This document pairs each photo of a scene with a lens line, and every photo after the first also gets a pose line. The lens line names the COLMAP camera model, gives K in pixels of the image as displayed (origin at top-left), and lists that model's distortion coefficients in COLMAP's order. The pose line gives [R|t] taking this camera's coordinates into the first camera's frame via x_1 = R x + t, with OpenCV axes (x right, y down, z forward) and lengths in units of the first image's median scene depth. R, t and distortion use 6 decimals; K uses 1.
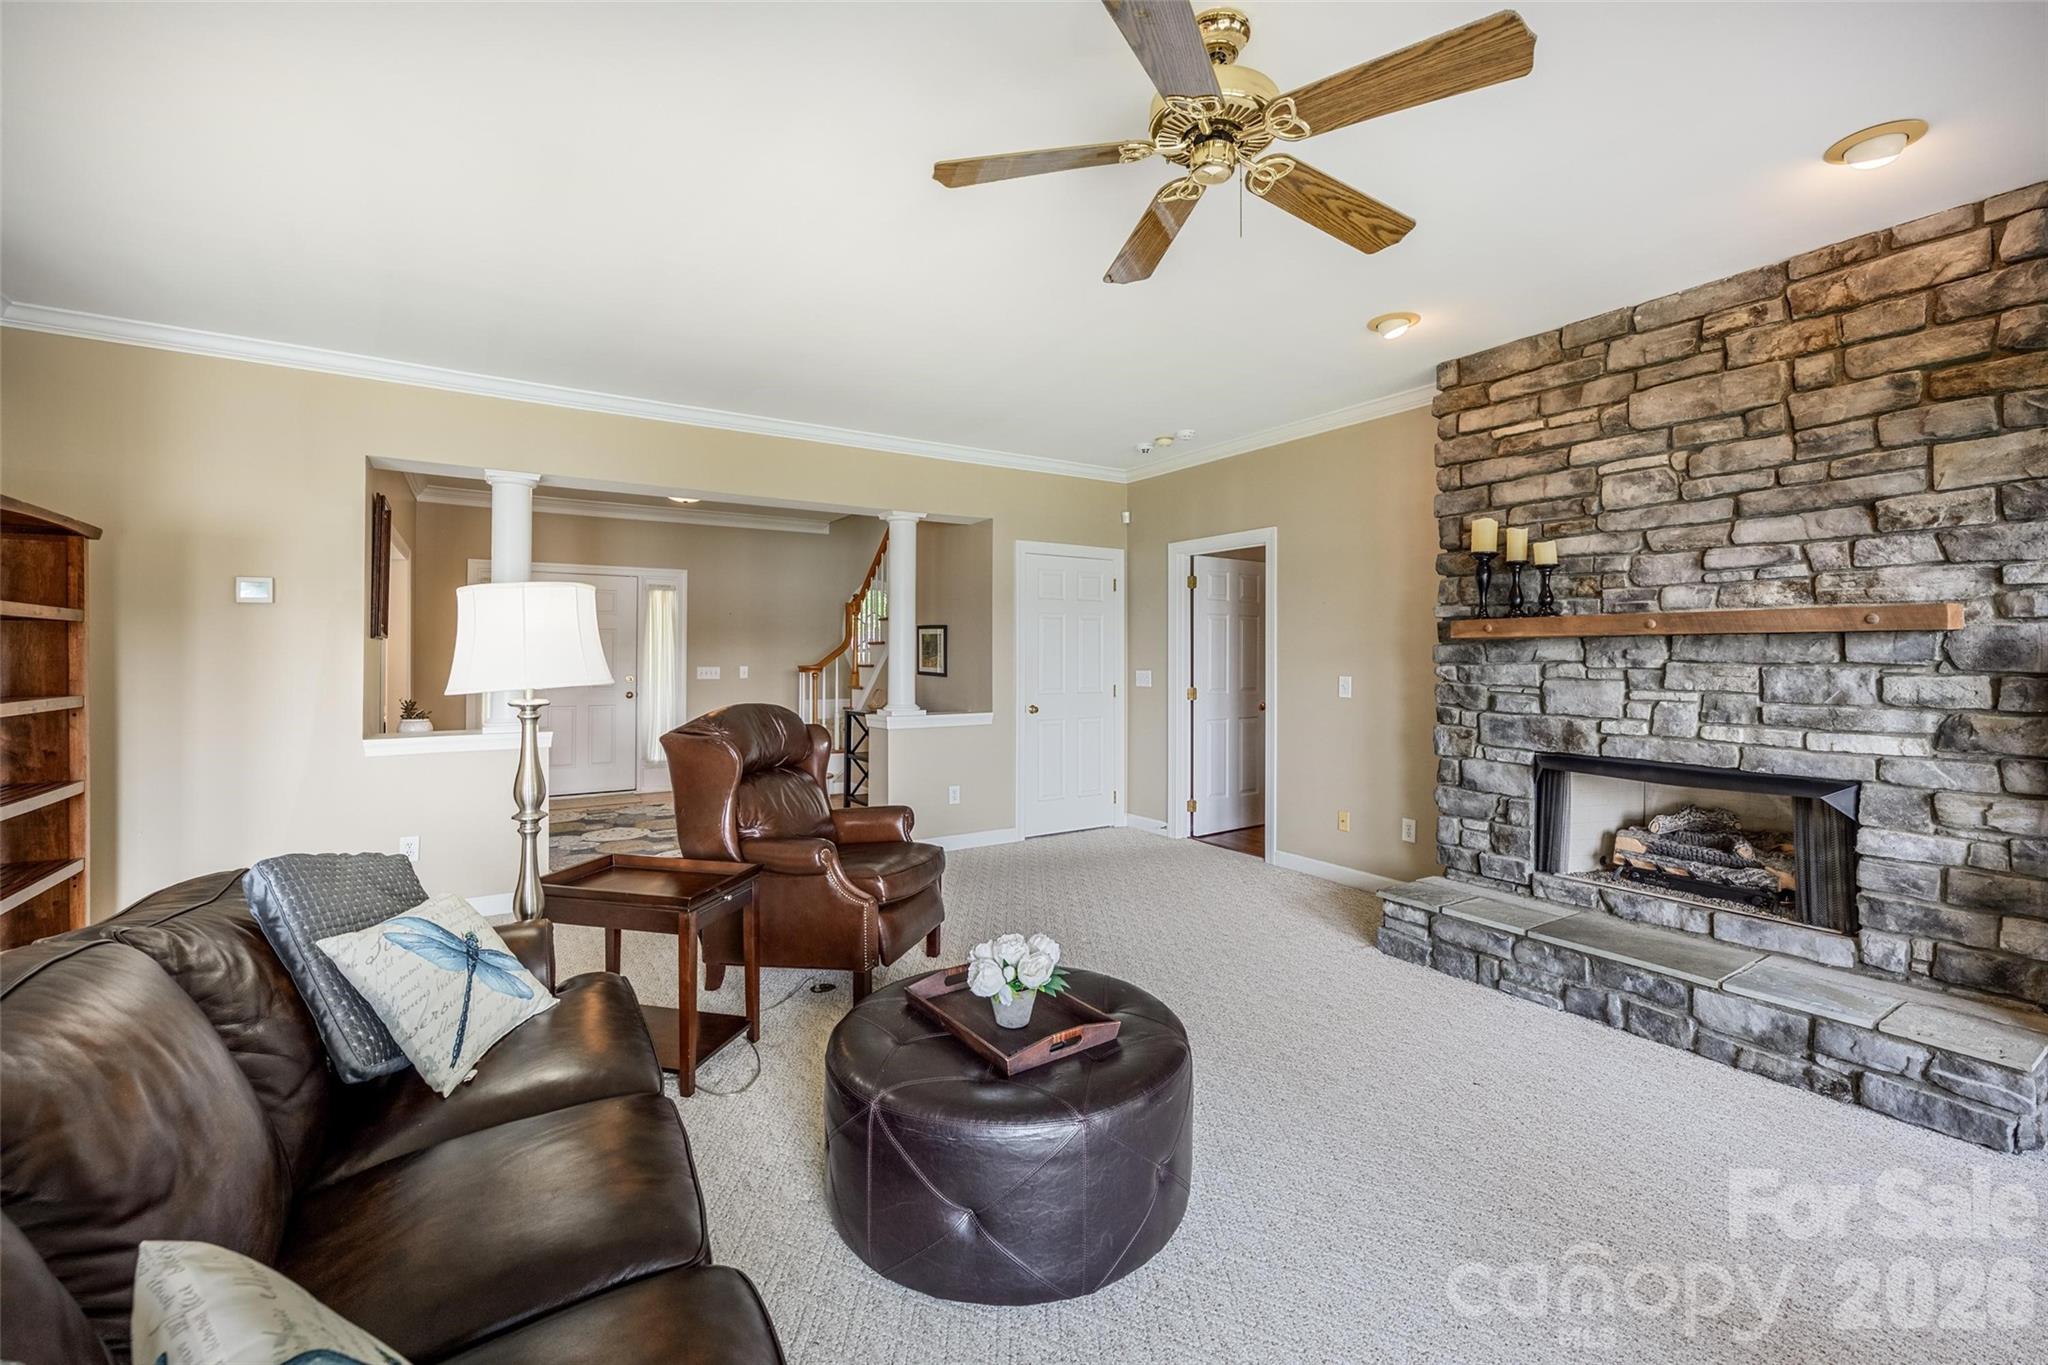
lens RADIAL K [[851.0, 0, 1022.1], [0, 851.0, 648.8], [0, 0, 1]] dist [-0.004153, -0.000256]
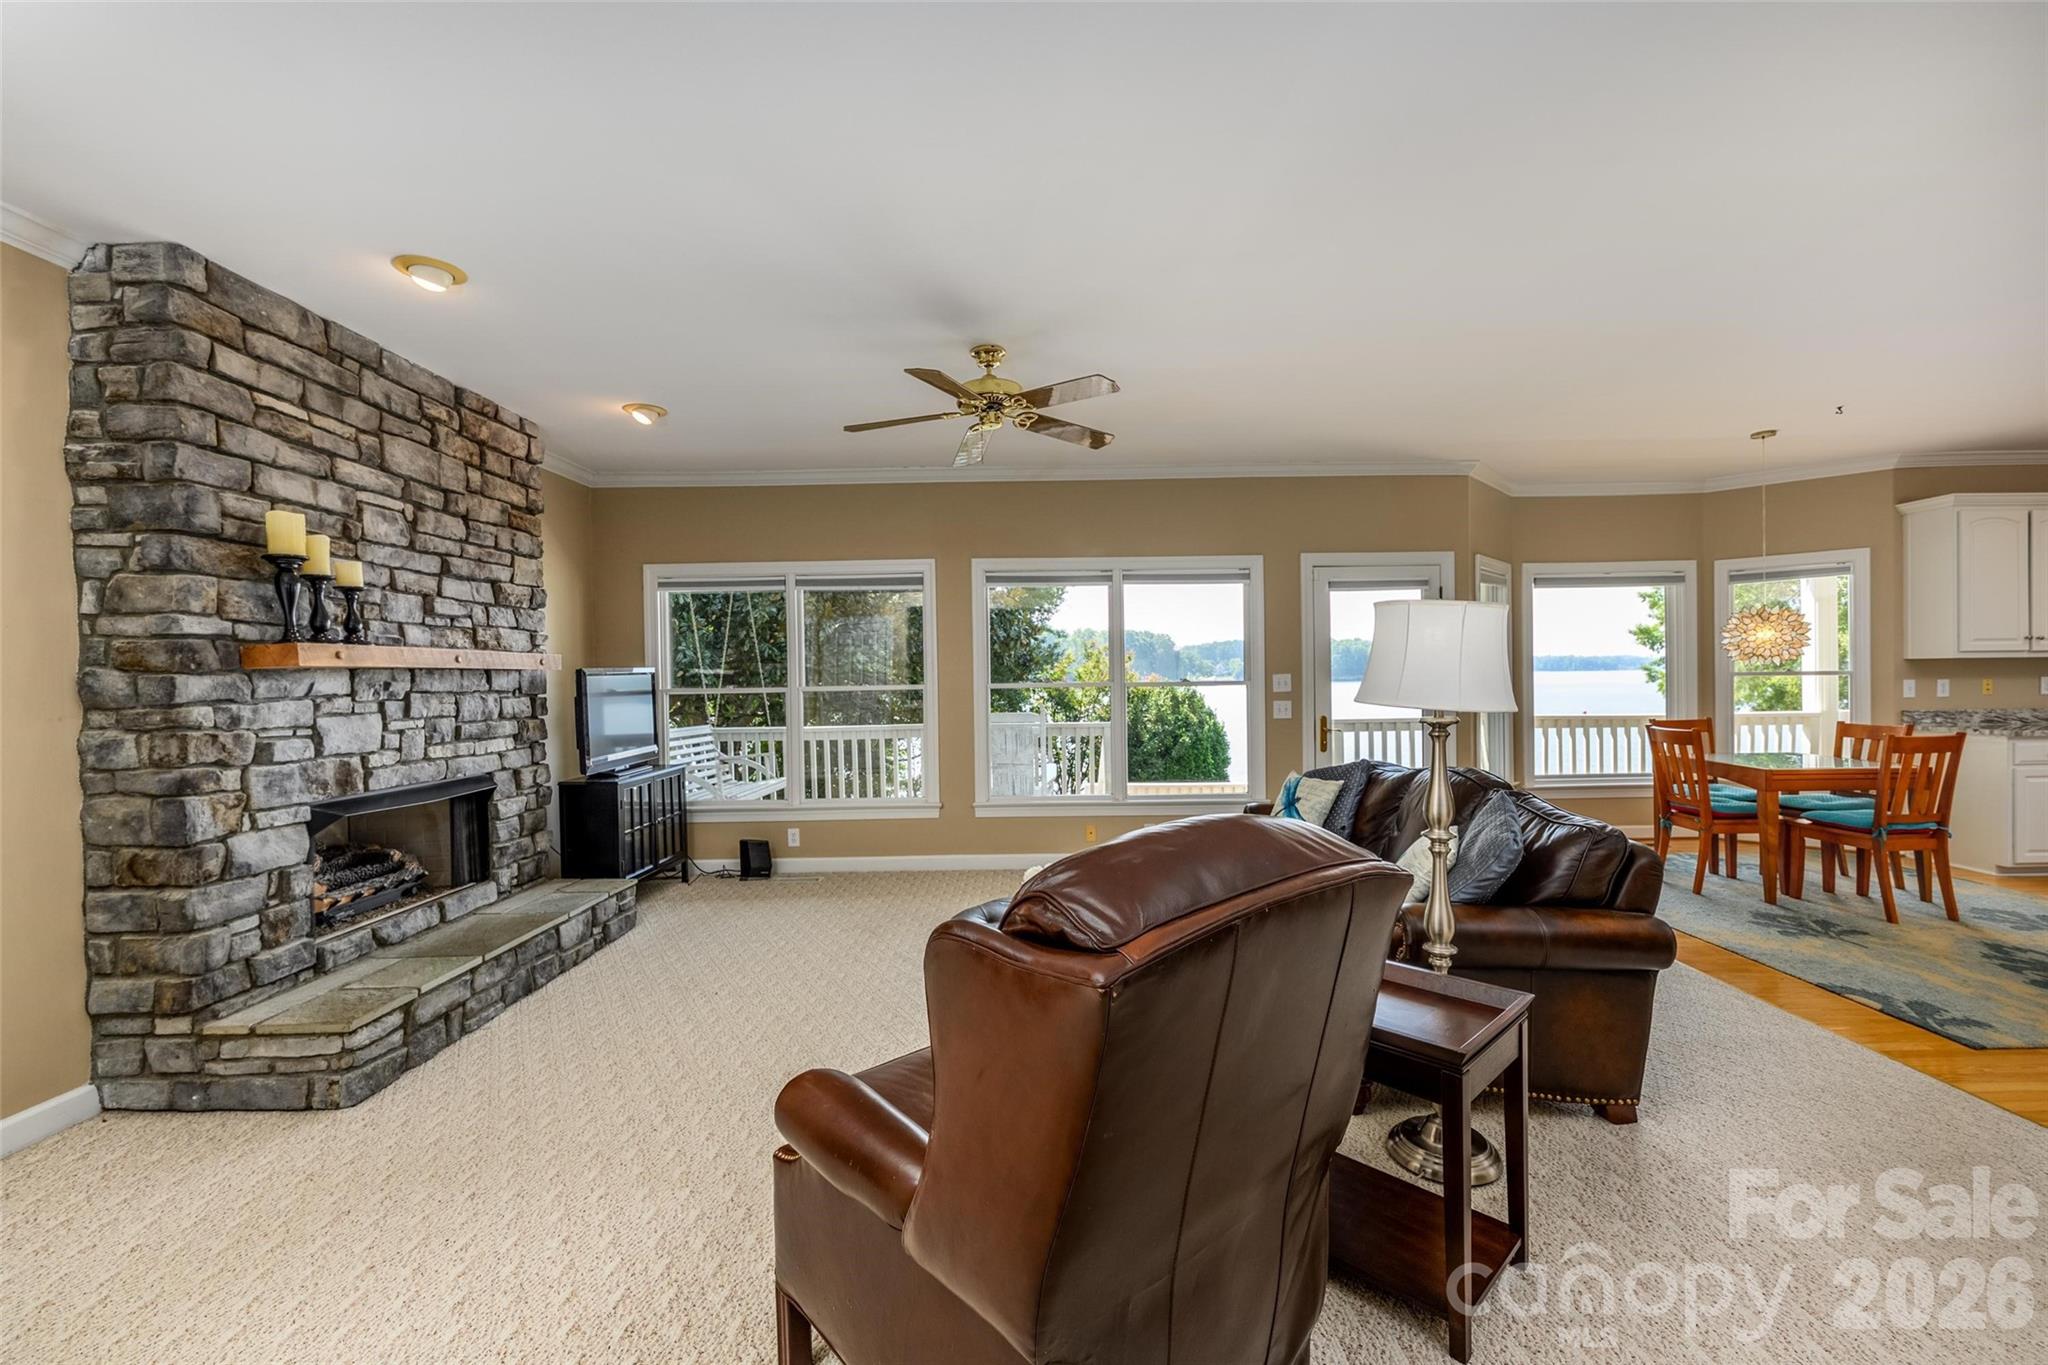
lens RADIAL K [[845.9, 0, 1031.4], [0, 845.9, 684.6], [0, 0, 1]] dist [-0.001445, -0.000078]
pose [[-0.841999, 0.006575, 0.539439, -0.500854], [0.010352, 0.999939, 0.003970, 0.008150], [-0.539380, 0.008927, -0.842015, 1.471073]]
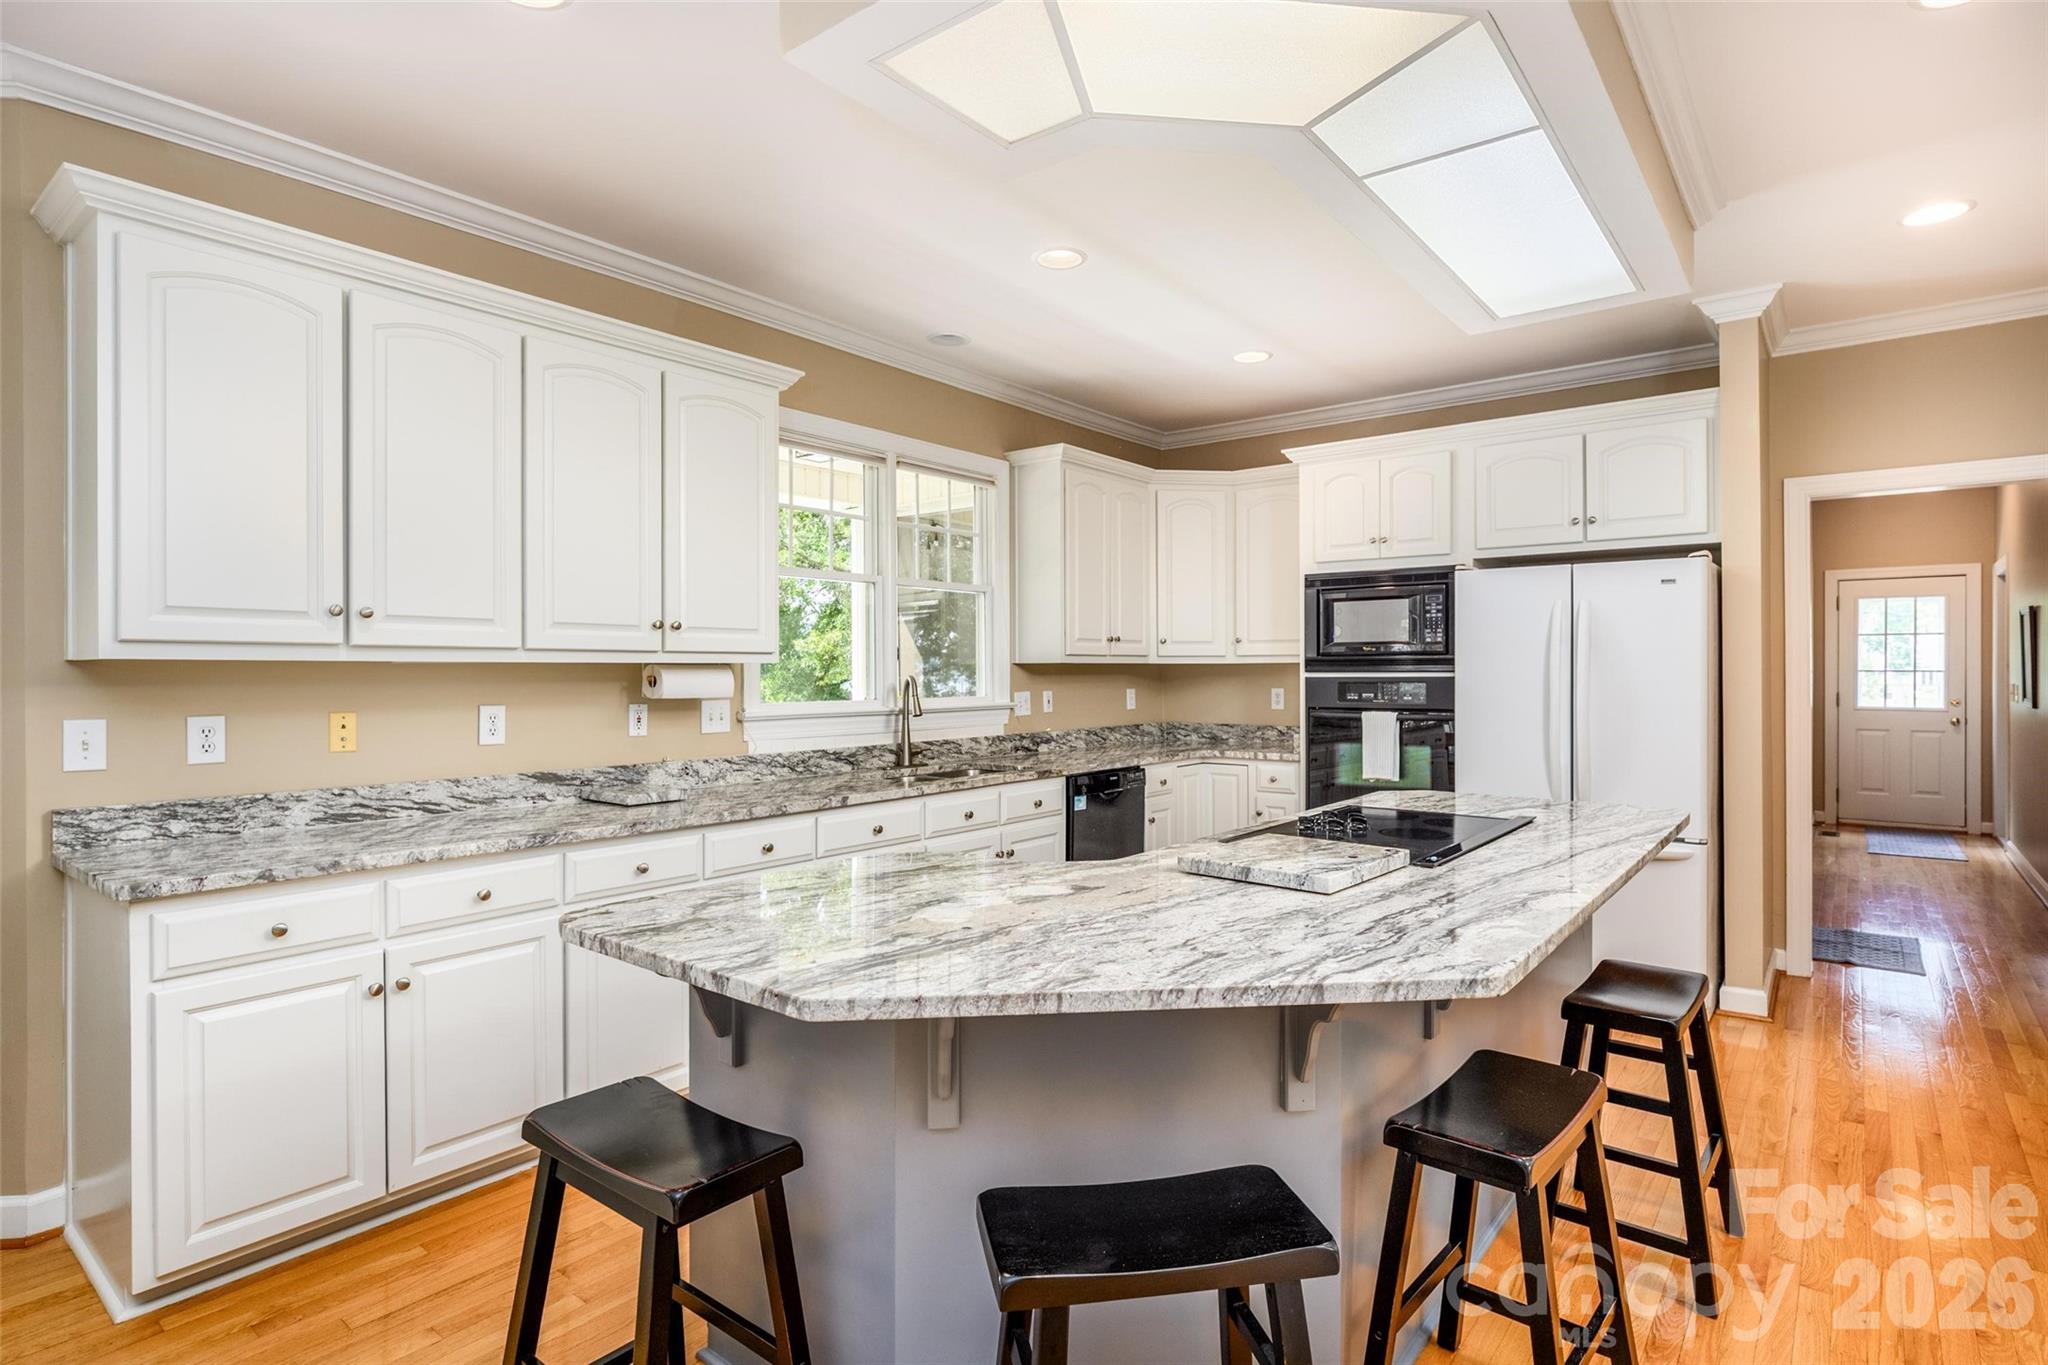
lens RADIAL K [[1042.9, 0, 1029.7], [0, 1042.9, 673.9], [0, 0, 1]] dist [-0.000433, -0.000270]
pose [[-0.947065, 0.004613, -0.321008, -1.493107], [0.006392, 0.999969, -0.004488, -0.002078], [0.320977, -0.006303, -0.947066, -0.037828]]
